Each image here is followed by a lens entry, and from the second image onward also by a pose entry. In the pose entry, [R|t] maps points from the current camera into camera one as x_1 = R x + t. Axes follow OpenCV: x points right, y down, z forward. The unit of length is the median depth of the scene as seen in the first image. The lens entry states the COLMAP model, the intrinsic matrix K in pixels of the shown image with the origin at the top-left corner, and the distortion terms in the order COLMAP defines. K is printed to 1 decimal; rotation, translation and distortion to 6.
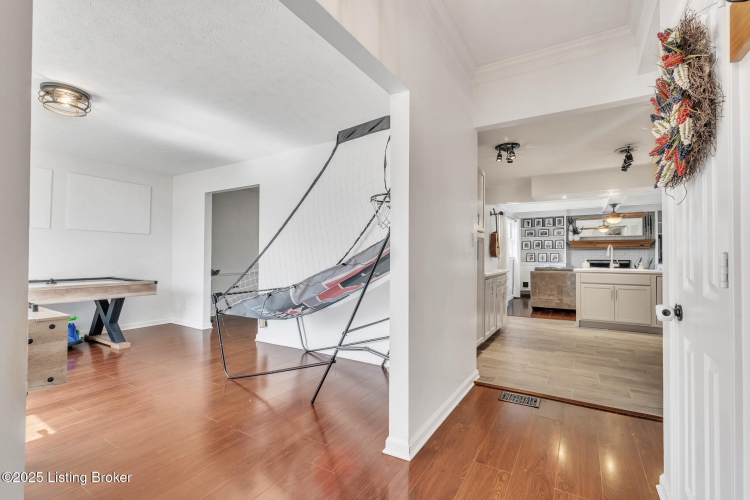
lens RADIAL K [[342.8, 0, 371.0], [0, 342.8, 251.2], [0, 0, 1]] dist [-0.007338, 0.002203]
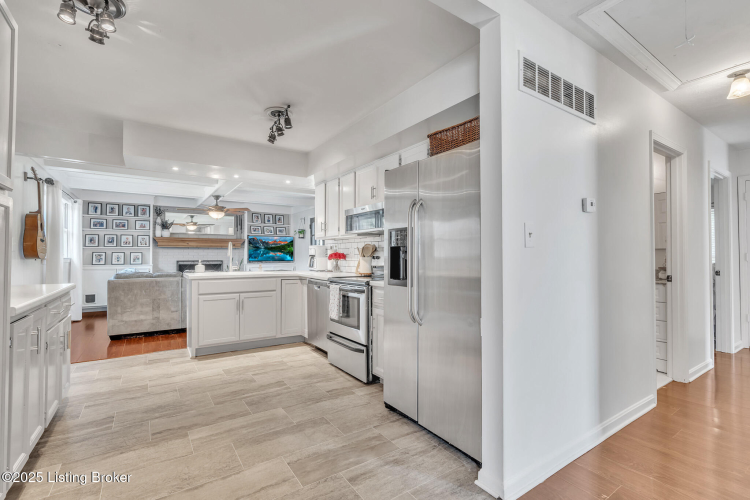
lens RADIAL K [[342.8, 0, 376.9], [0, 342.8, 251.2], [0, 0, 1]] dist [-0.007338, 0.002203]
pose [[0.409660, 0.011467, 0.912166, 0.072094], [-0.011915, 0.999903, -0.007218, 0.002547], [-0.912161, -0.007912, 0.409757, 0.223898]]
